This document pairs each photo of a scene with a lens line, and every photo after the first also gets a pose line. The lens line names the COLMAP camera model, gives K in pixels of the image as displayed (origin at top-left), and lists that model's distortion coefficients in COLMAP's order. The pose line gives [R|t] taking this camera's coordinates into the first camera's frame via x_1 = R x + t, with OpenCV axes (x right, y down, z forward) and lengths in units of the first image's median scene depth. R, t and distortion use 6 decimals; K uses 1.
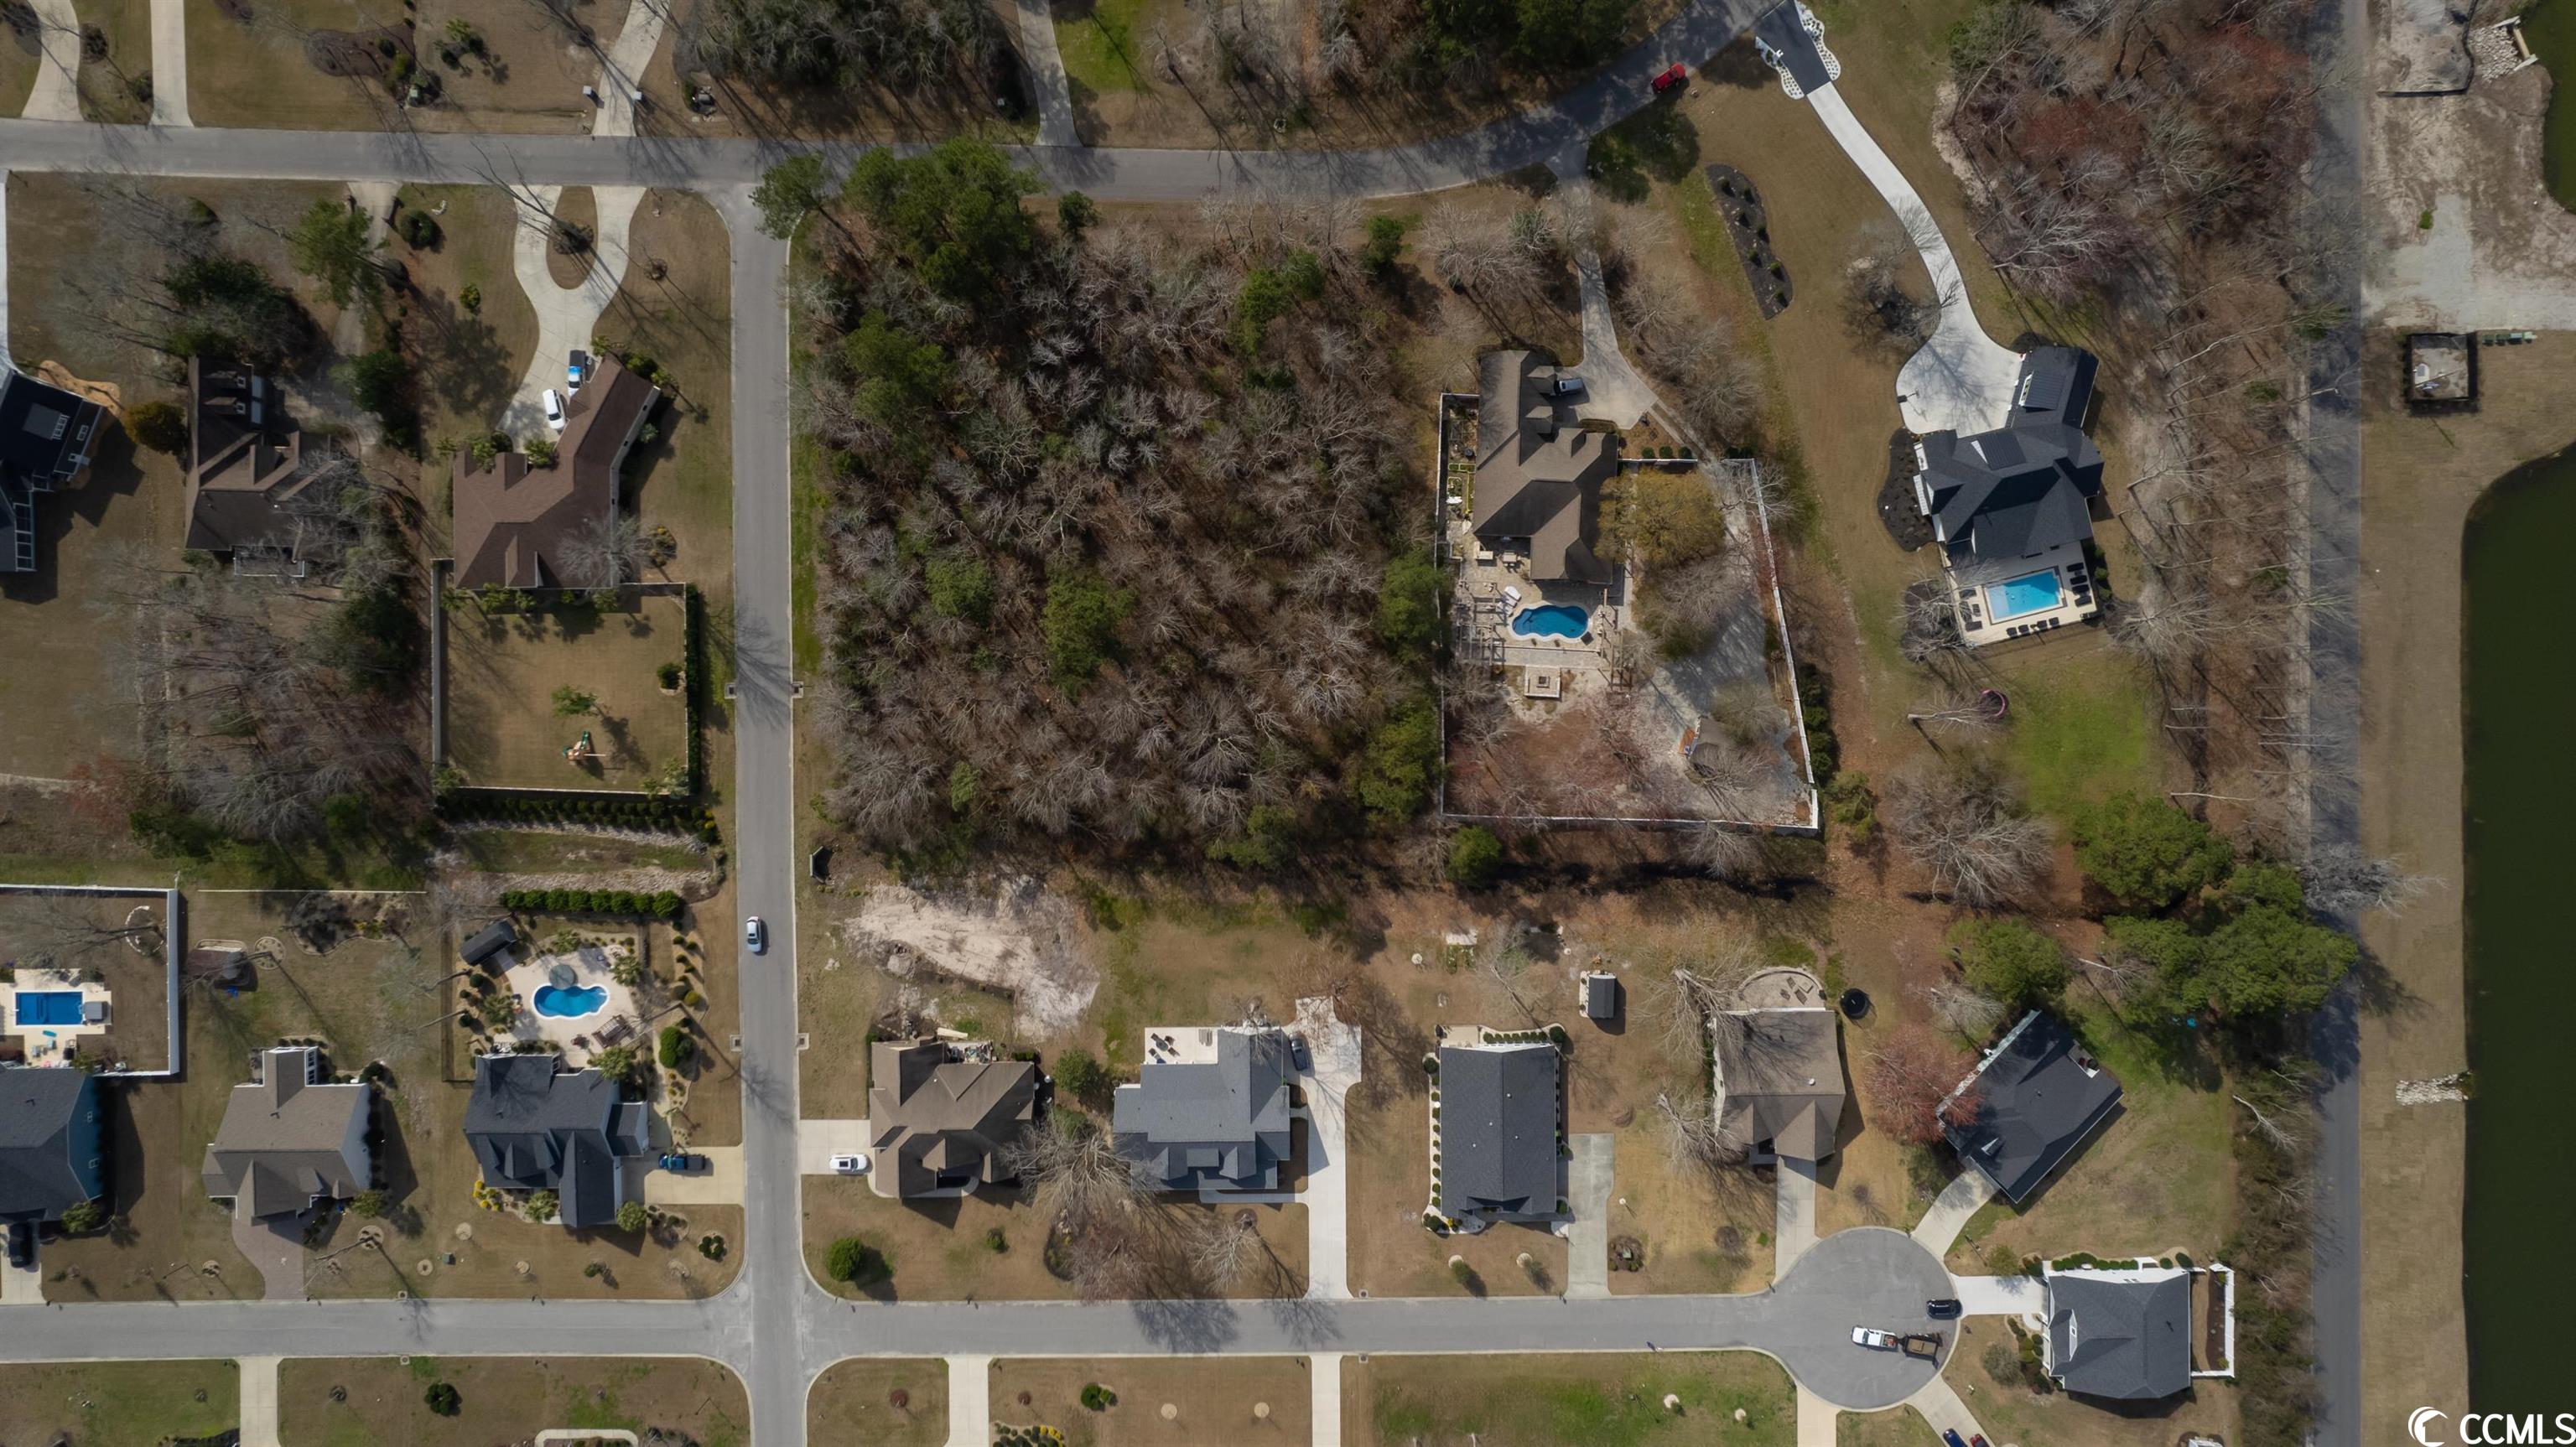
lens RADIAL K [[1653.3, 0, 1283.0], [0, 1653.3, 720.3], [0, 0, 1]] dist [-0.074983, 0.067194]
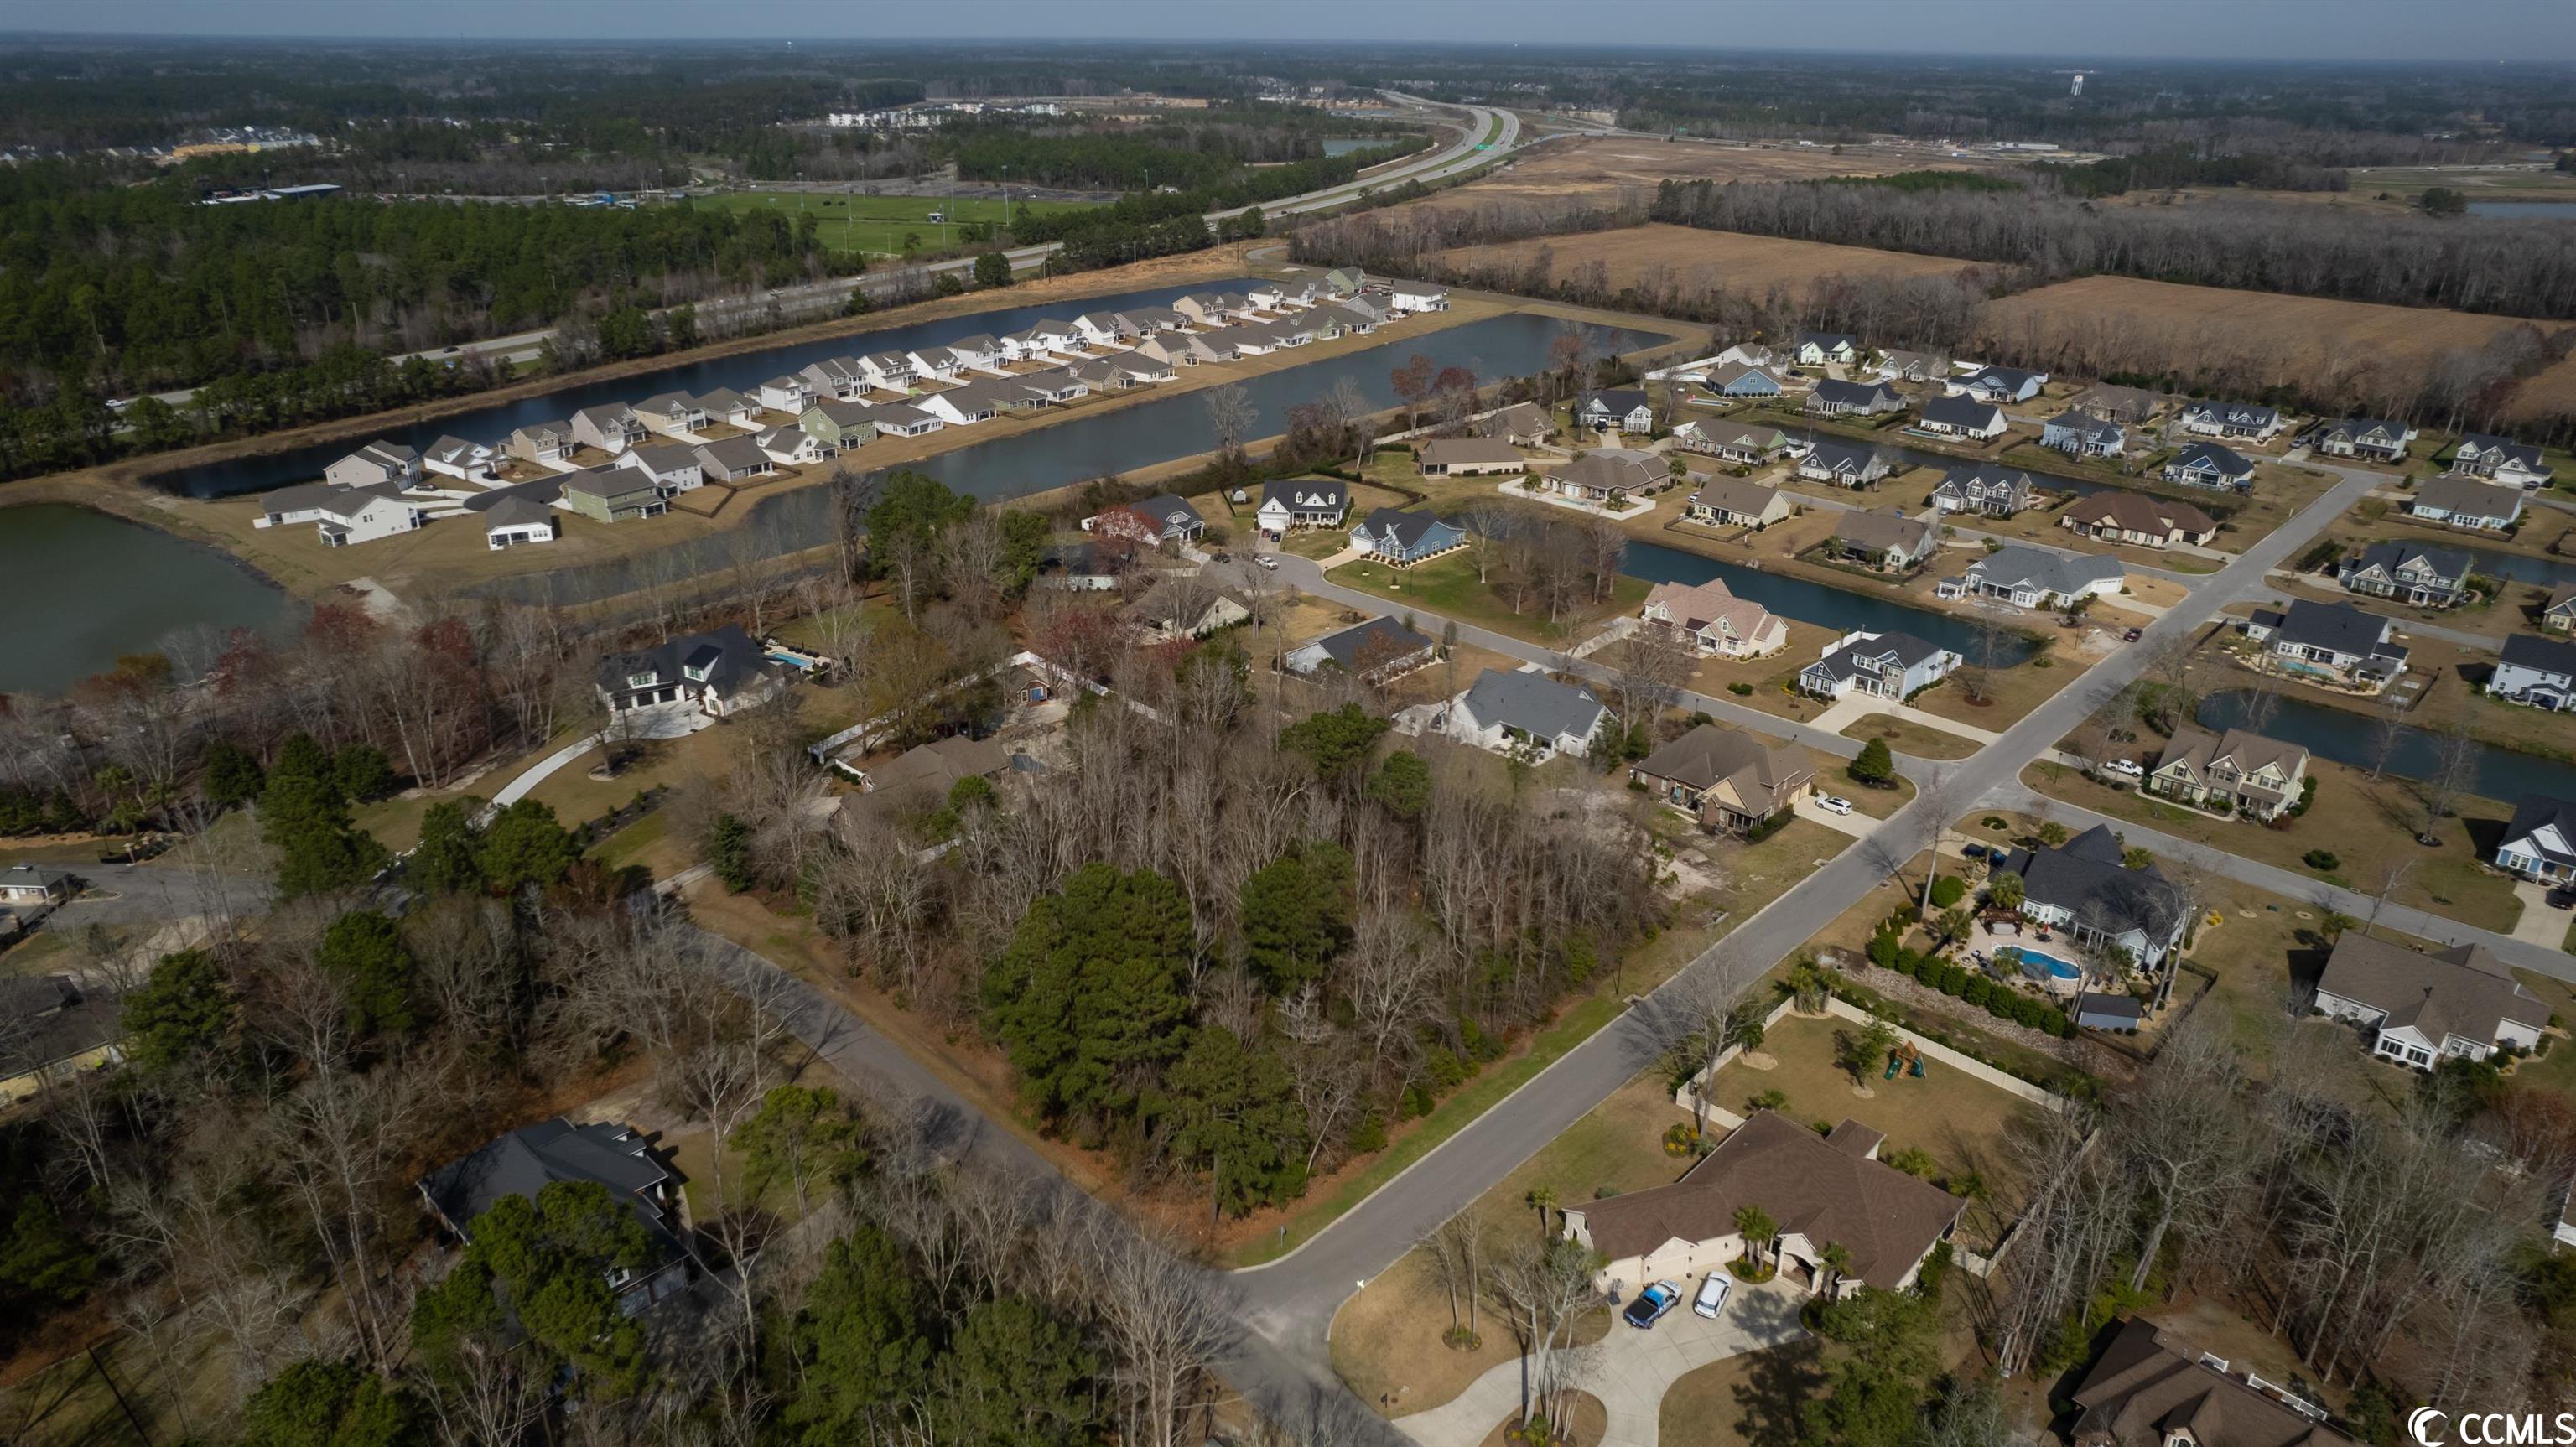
lens RADIAL K [[1653.3, 0, 1274.9], [0, 1653.3, 730.7], [0, 0, 1]] dist [-0.074983, 0.067194]
pose [[-0.719328, -0.280340, 0.635592, -0.671706], [0.694661, -0.295119, 0.656011, -0.680421], [0.003669, 0.913408, 0.407029, 0.511019]]
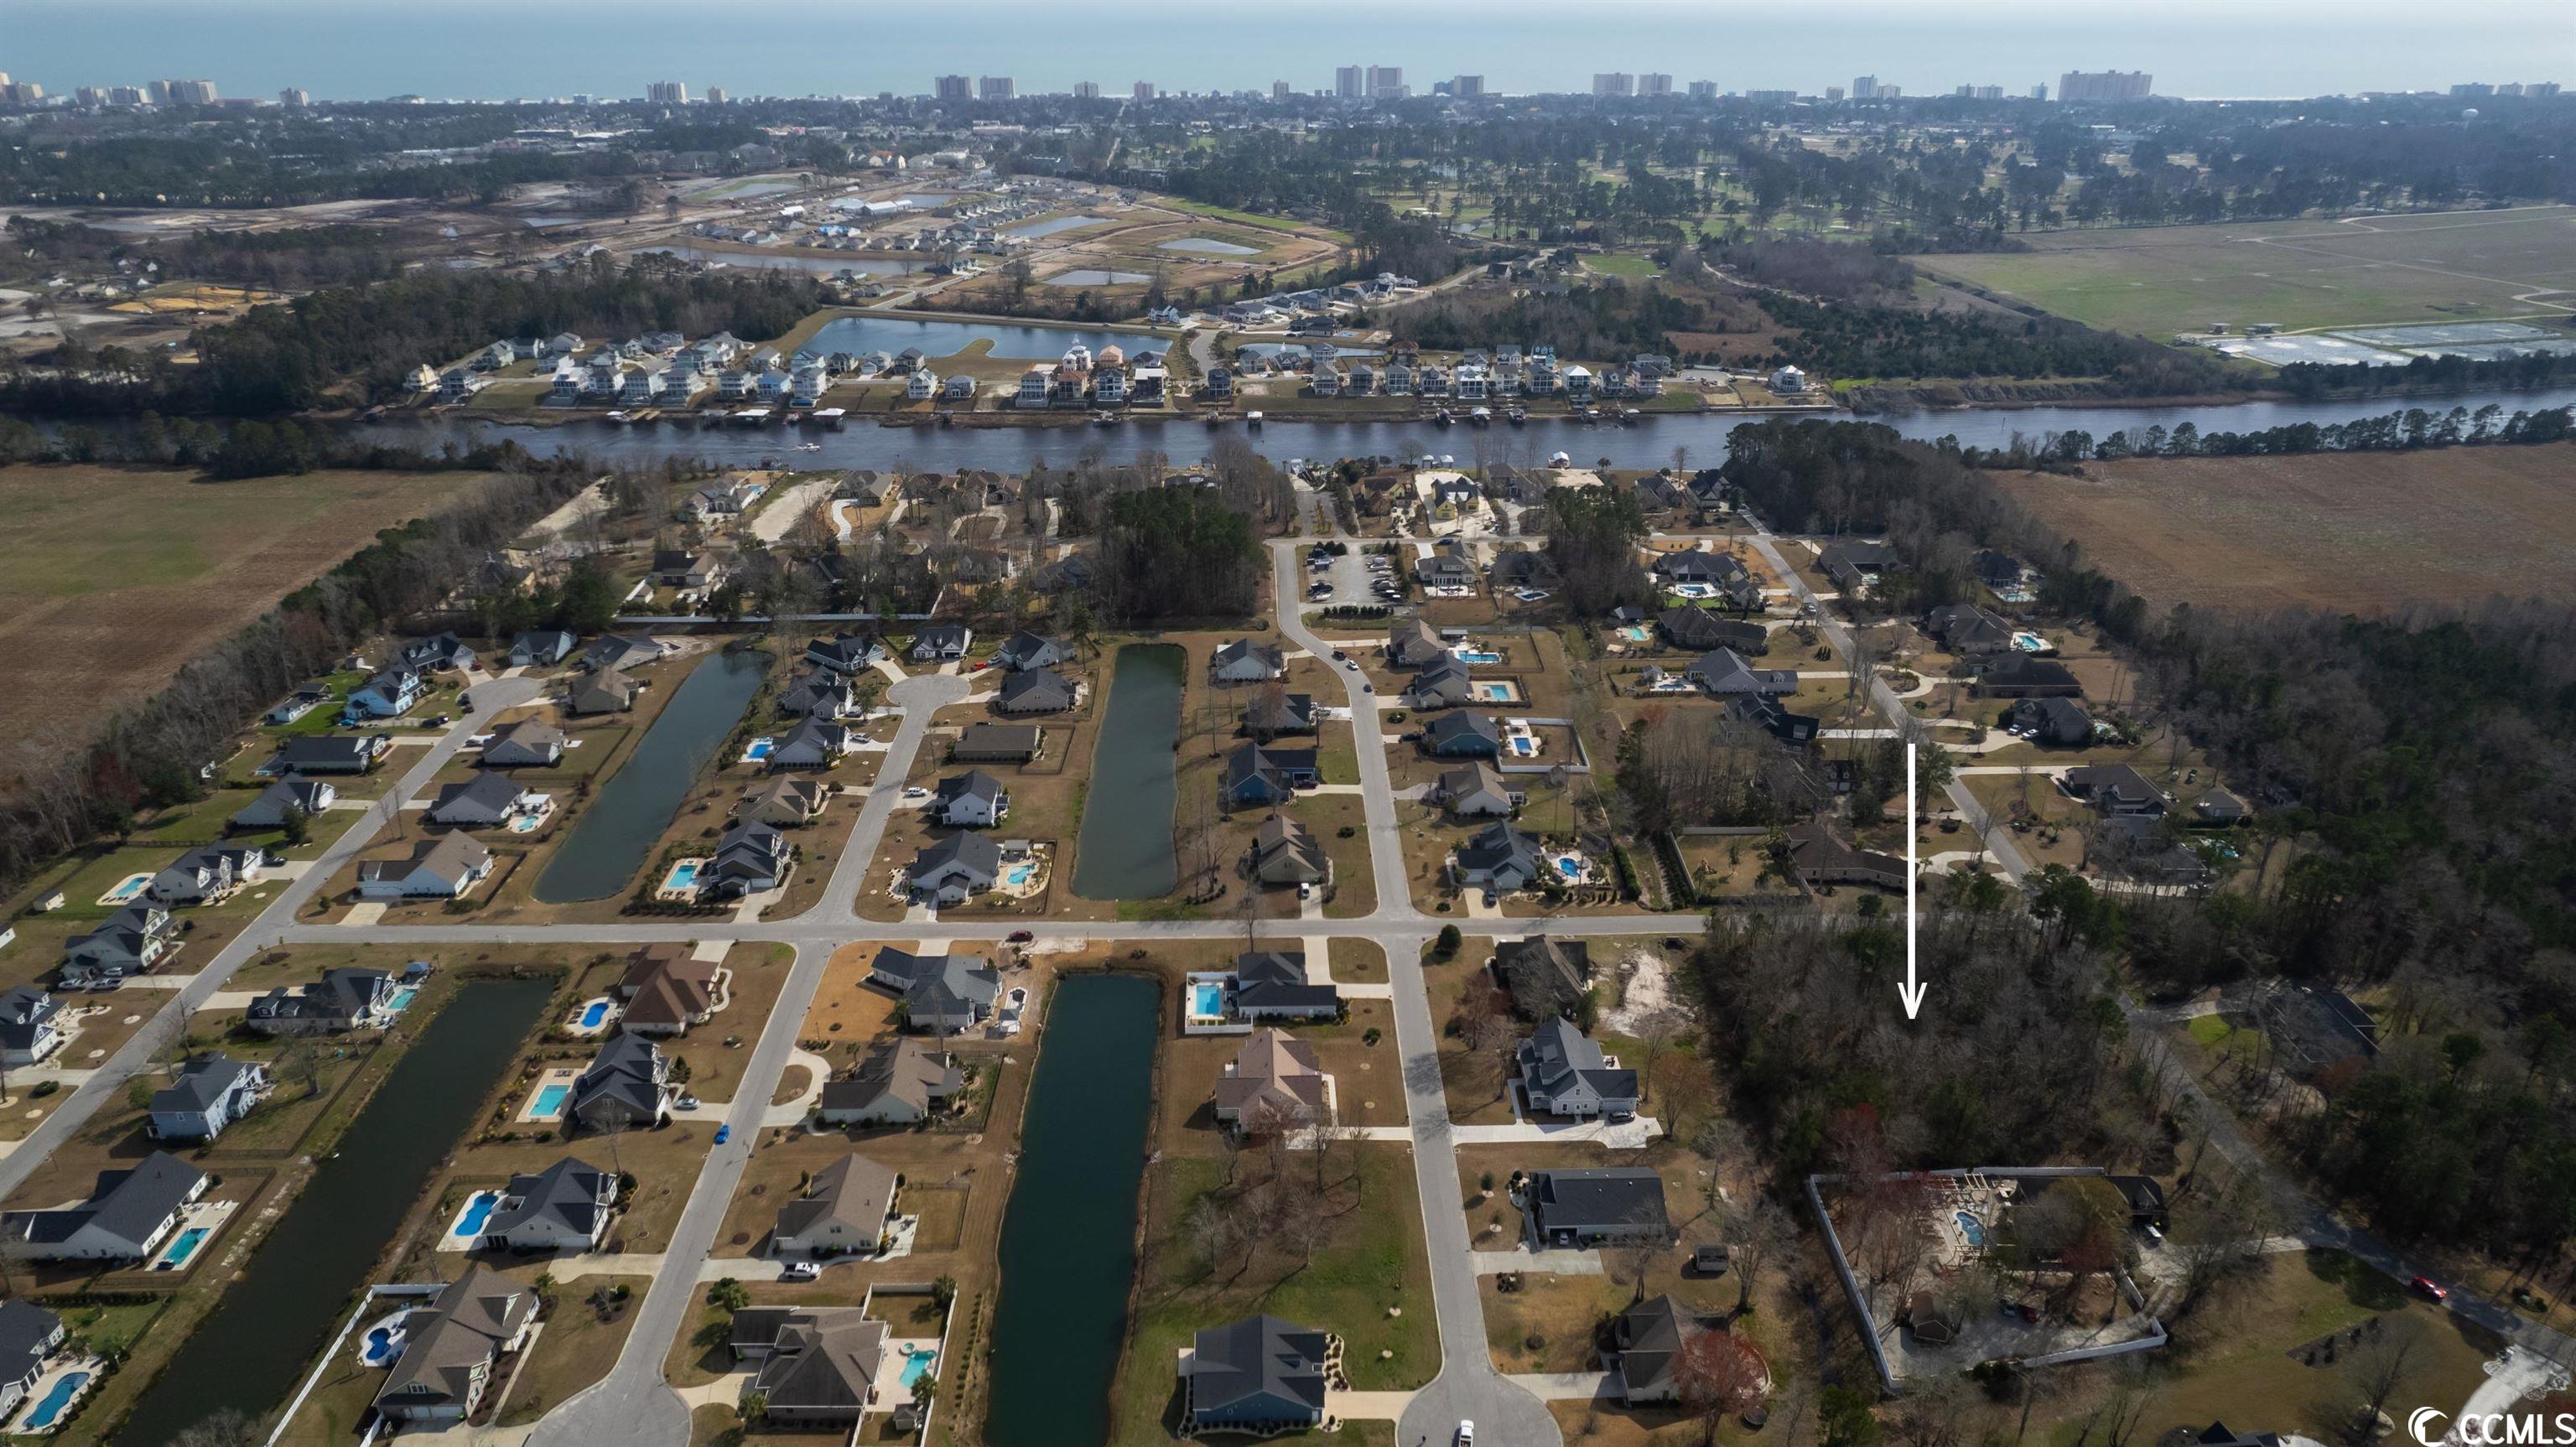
lens RADIAL K [[1653.3, 0, 1285.4], [0, 1653.3, 720.6], [0, 0, 1]] dist [-0.074983, 0.067194]
pose [[0.014029, 0.417234, -0.908691, 1.183609], [-0.999707, -0.012073, -0.020978, 0.533855], [-0.019723, 0.908719, 0.416943, 0.076210]]
